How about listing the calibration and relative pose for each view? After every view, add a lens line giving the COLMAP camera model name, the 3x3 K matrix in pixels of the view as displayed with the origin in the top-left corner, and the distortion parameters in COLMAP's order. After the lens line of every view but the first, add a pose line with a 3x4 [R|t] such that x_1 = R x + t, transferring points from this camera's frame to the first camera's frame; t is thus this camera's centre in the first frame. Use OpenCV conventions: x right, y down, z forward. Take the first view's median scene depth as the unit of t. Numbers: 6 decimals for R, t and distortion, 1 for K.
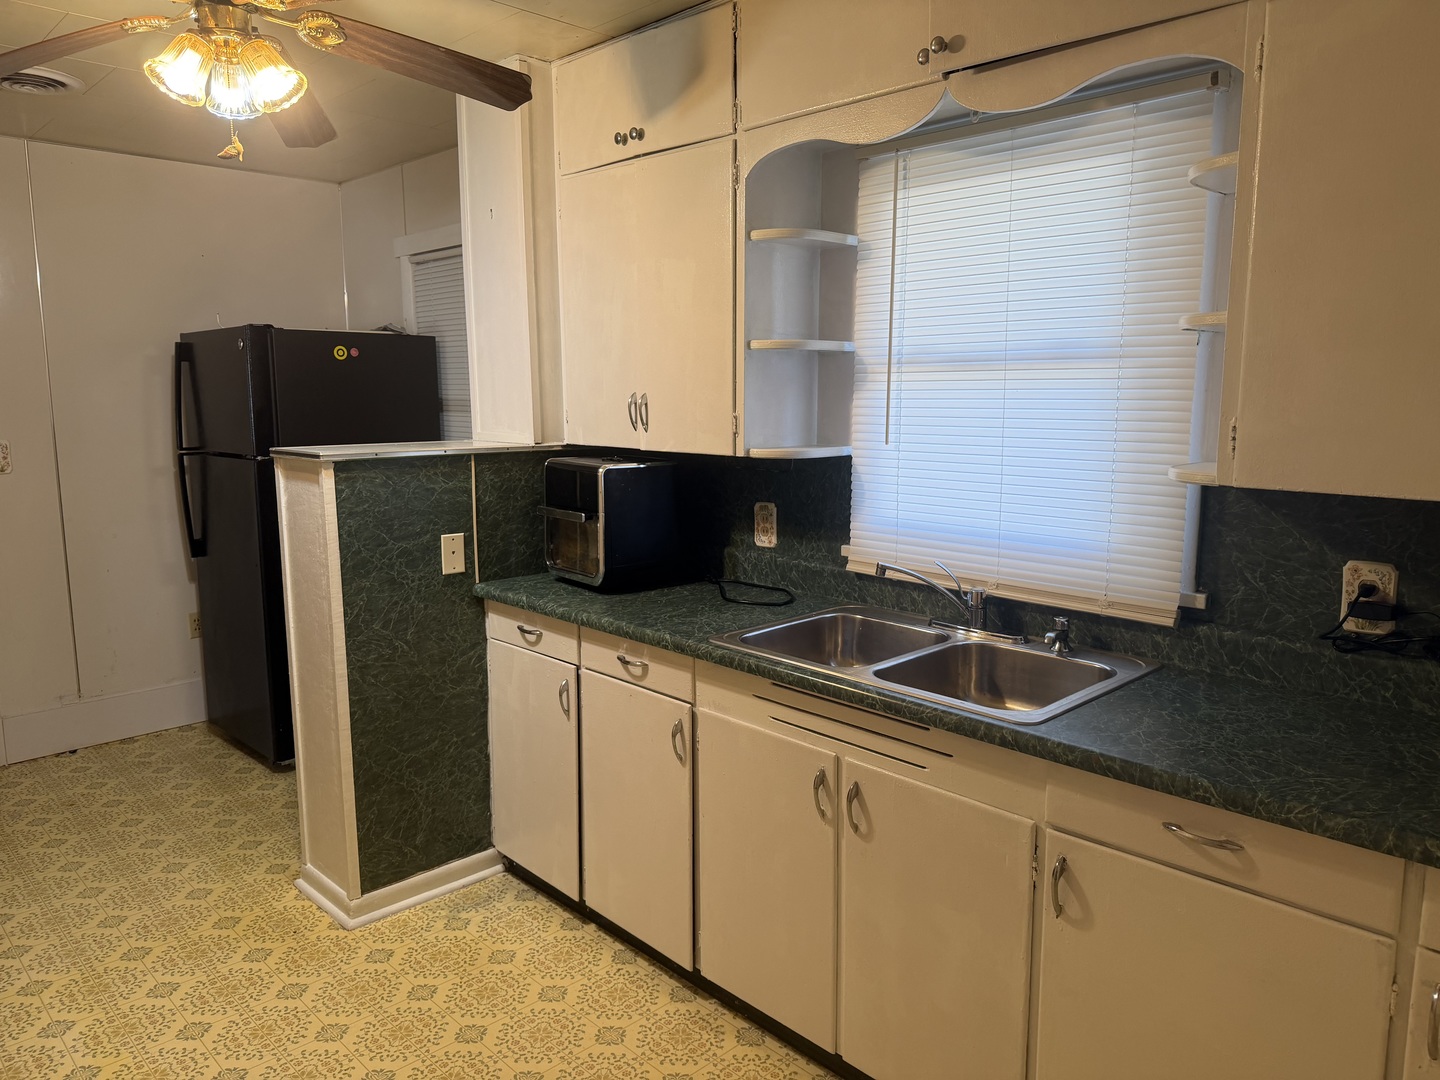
lens RADIAL K [[1006.7, 0, 718.8], [0, 1006.7, 544.7], [0, 0, 1]] dist [0.141037, -0.240695]
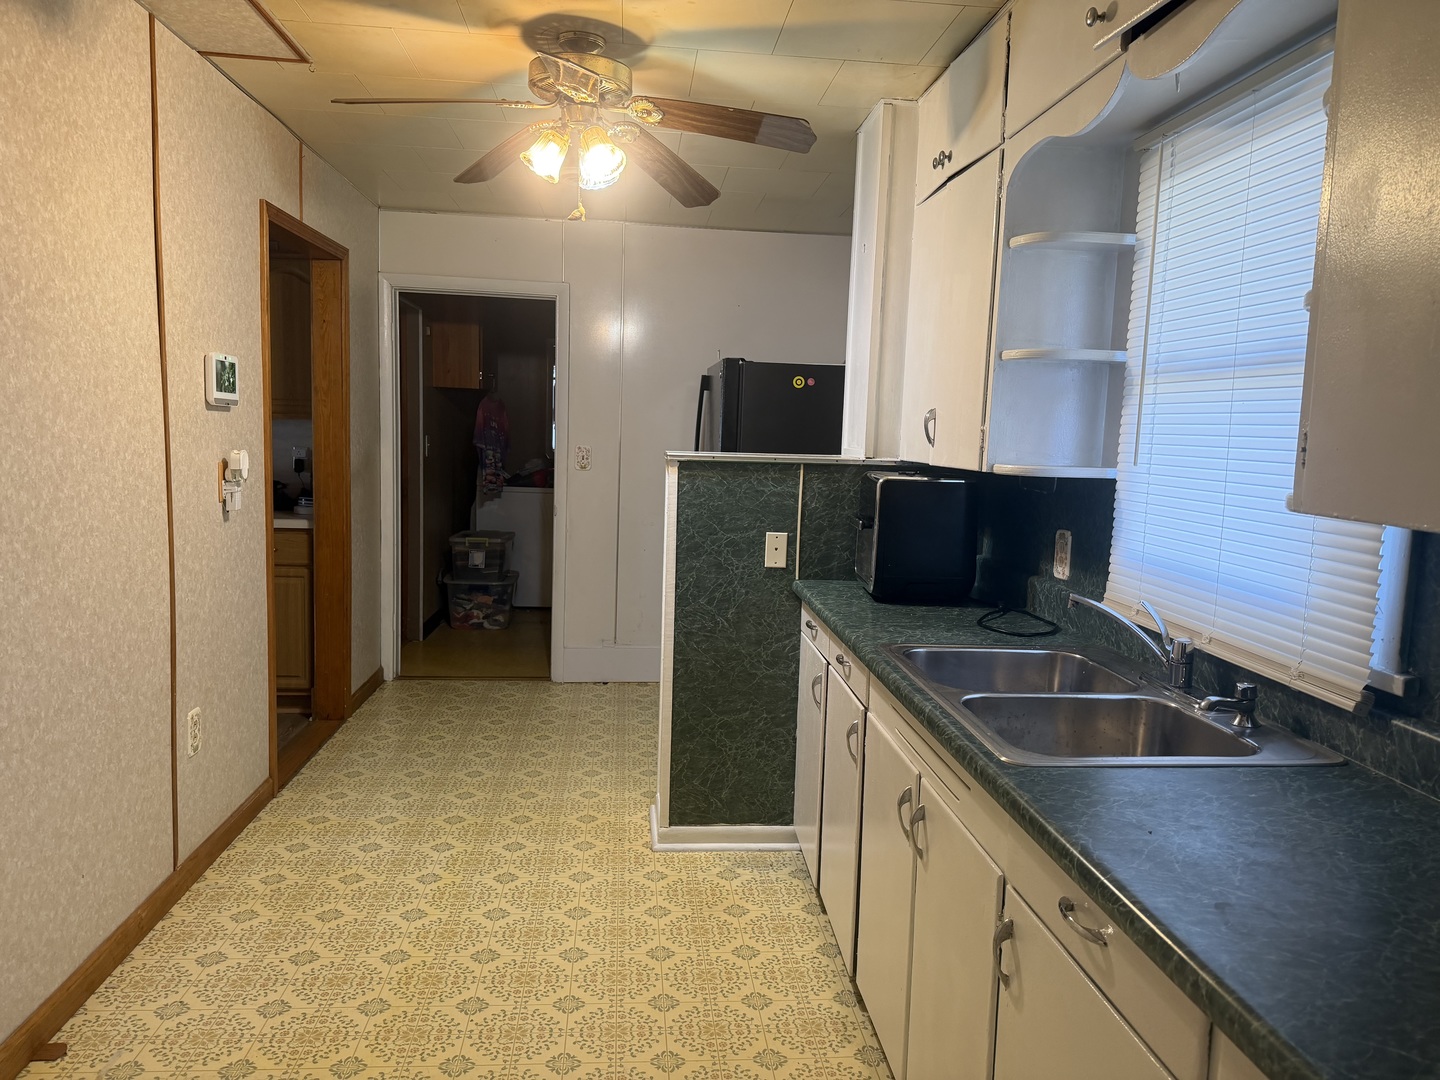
lens RADIAL K [[991.7, 0, 720.0], [0, 991.7, 540.0], [0, 0, 1]] dist [0.177813, -0.394707]
pose [[0.781557, 0.097092, -0.616232, 0.382872], [-0.129181, 0.991592, -0.007606, 0.014908], [0.610312, 0.085550, 0.787528, 0.092815]]
